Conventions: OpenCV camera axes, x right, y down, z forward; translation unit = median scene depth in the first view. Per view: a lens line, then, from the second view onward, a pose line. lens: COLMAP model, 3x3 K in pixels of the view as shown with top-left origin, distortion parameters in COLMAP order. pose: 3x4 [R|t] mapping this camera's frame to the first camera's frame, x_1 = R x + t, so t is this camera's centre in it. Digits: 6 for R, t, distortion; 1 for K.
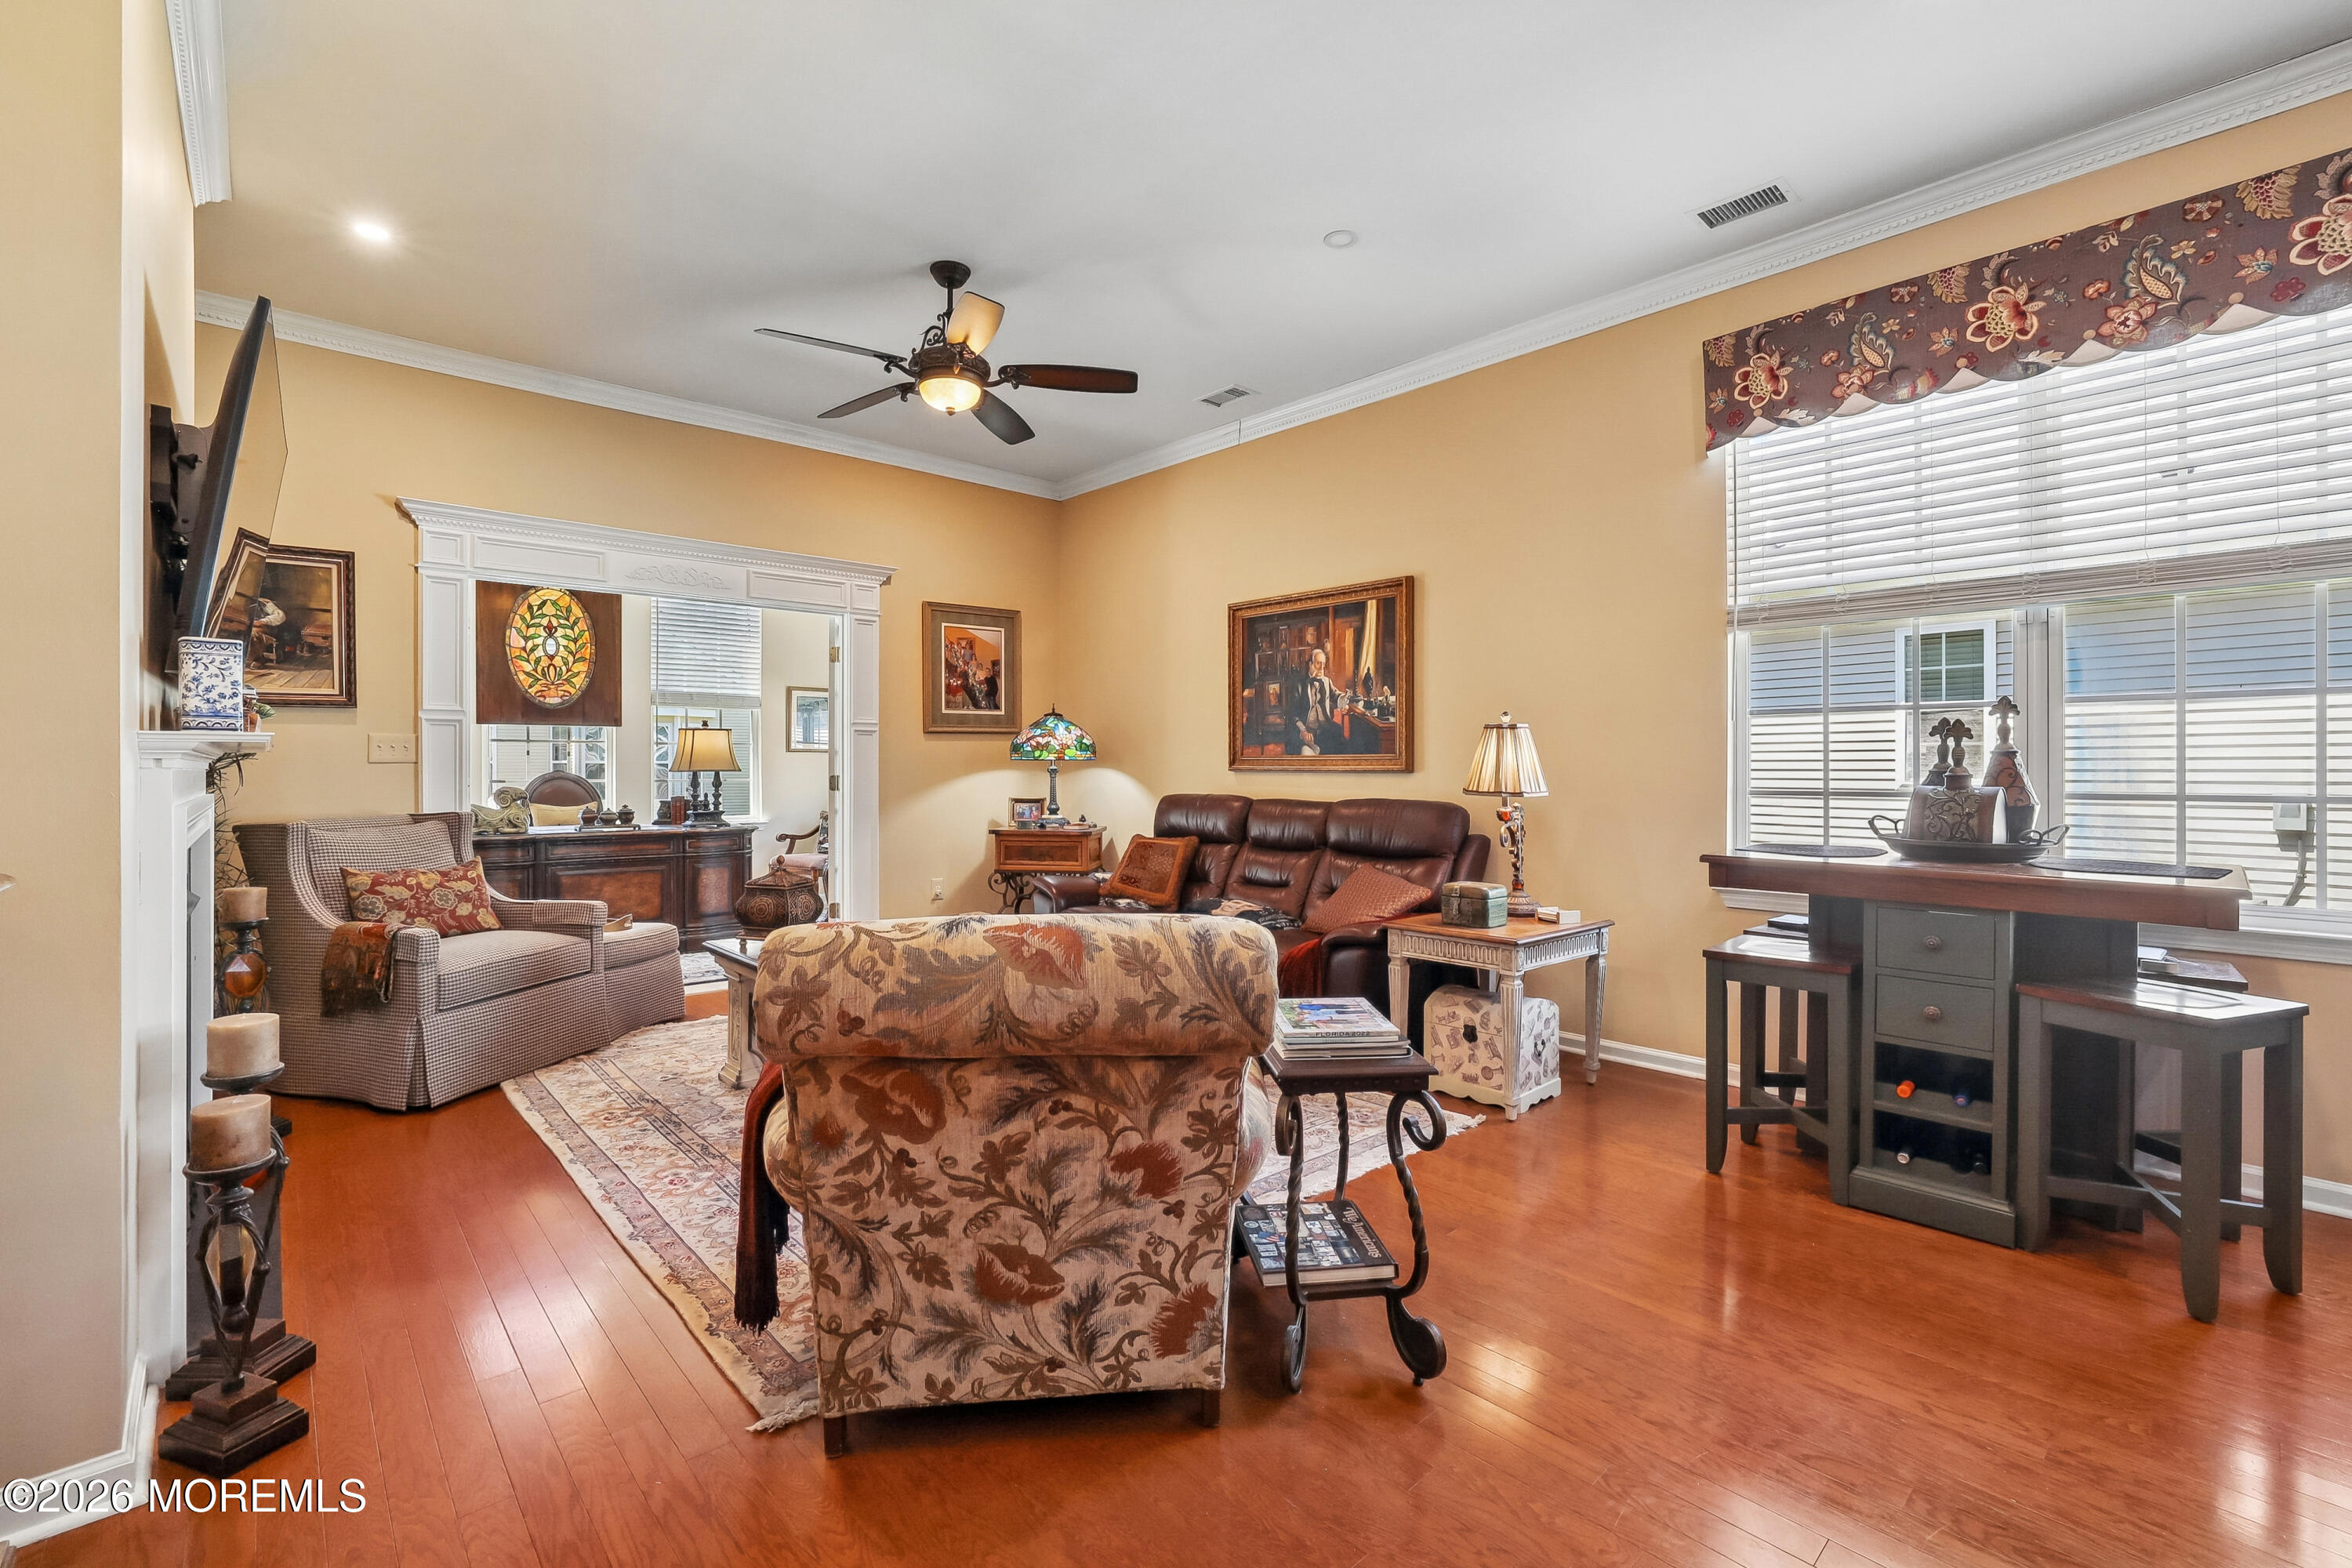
lens RADIAL K [[1017.6, 0, 1160.9], [0, 1017.6, 776.4], [0, 0, 1]] dist [-0.018464, 0.005403]
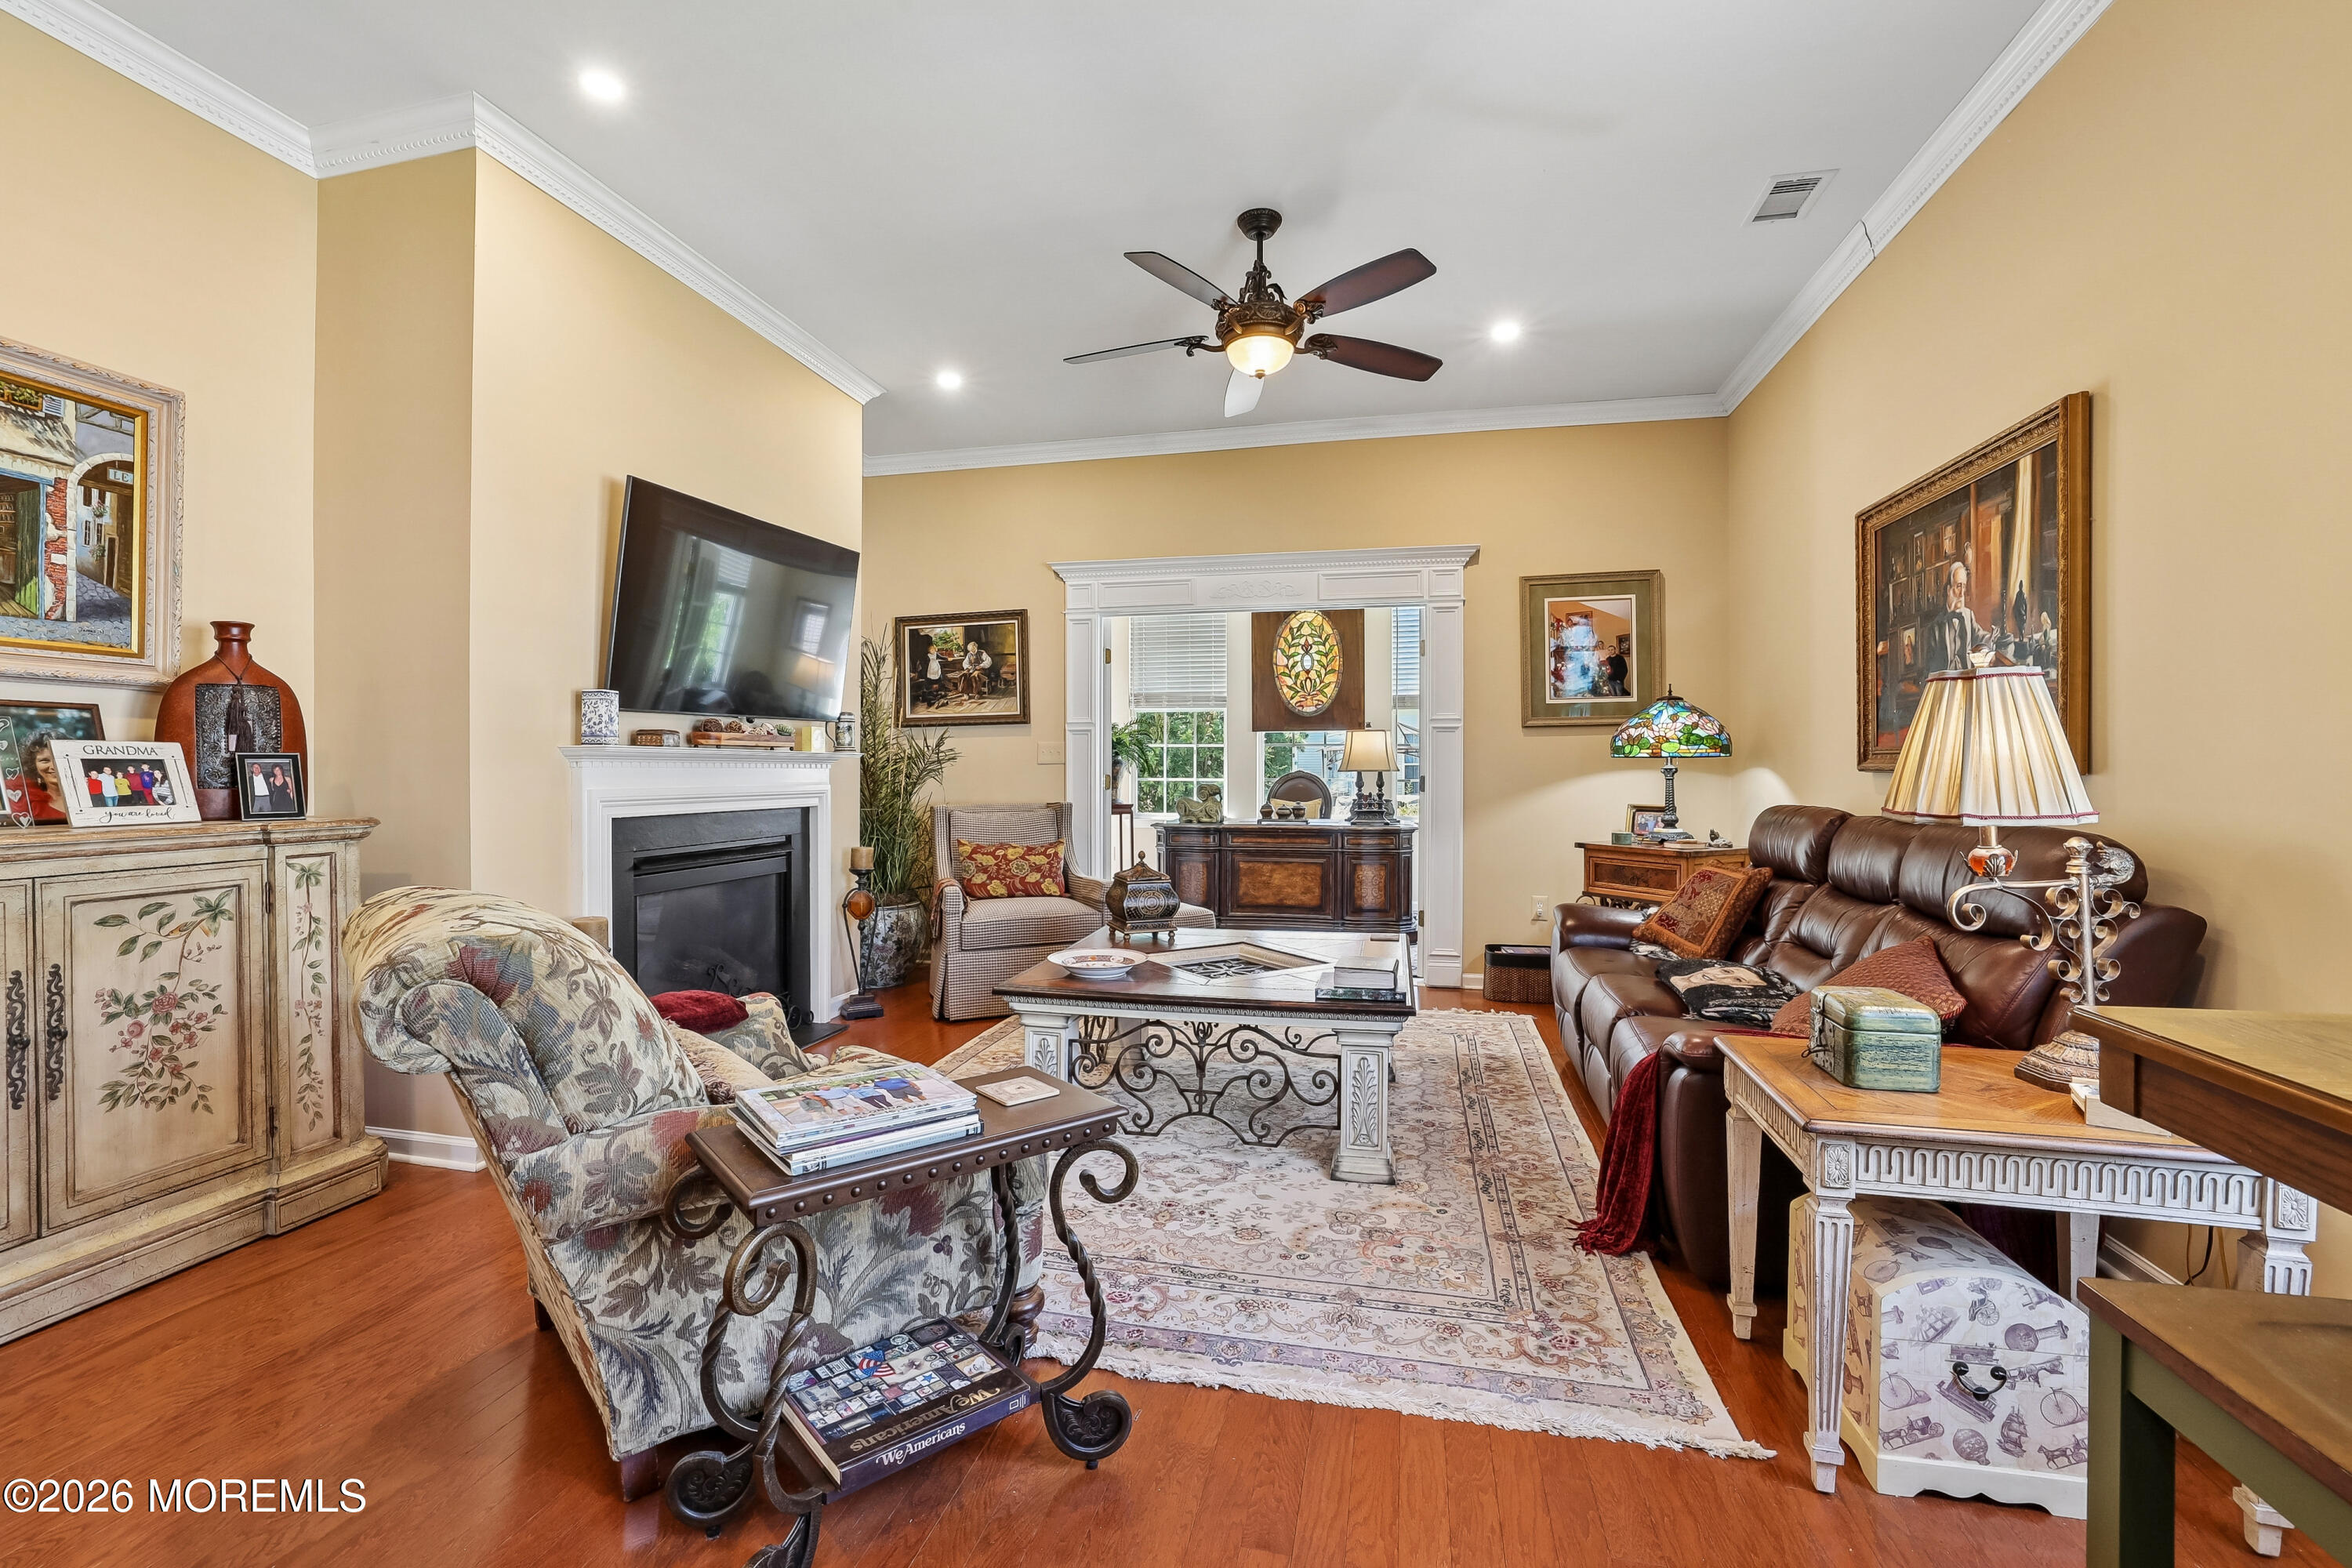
lens RADIAL K [[1017.6, 0, 1172.5], [0, 1017.6, 779.0], [0, 0, 1]] dist [-0.018464, 0.005403]
pose [[0.578344, 0.007987, -0.815754, 0.377254], [-0.006829, 0.999964, 0.004949, -0.001221], [0.815765, 0.002709, 0.578378, 0.315751]]
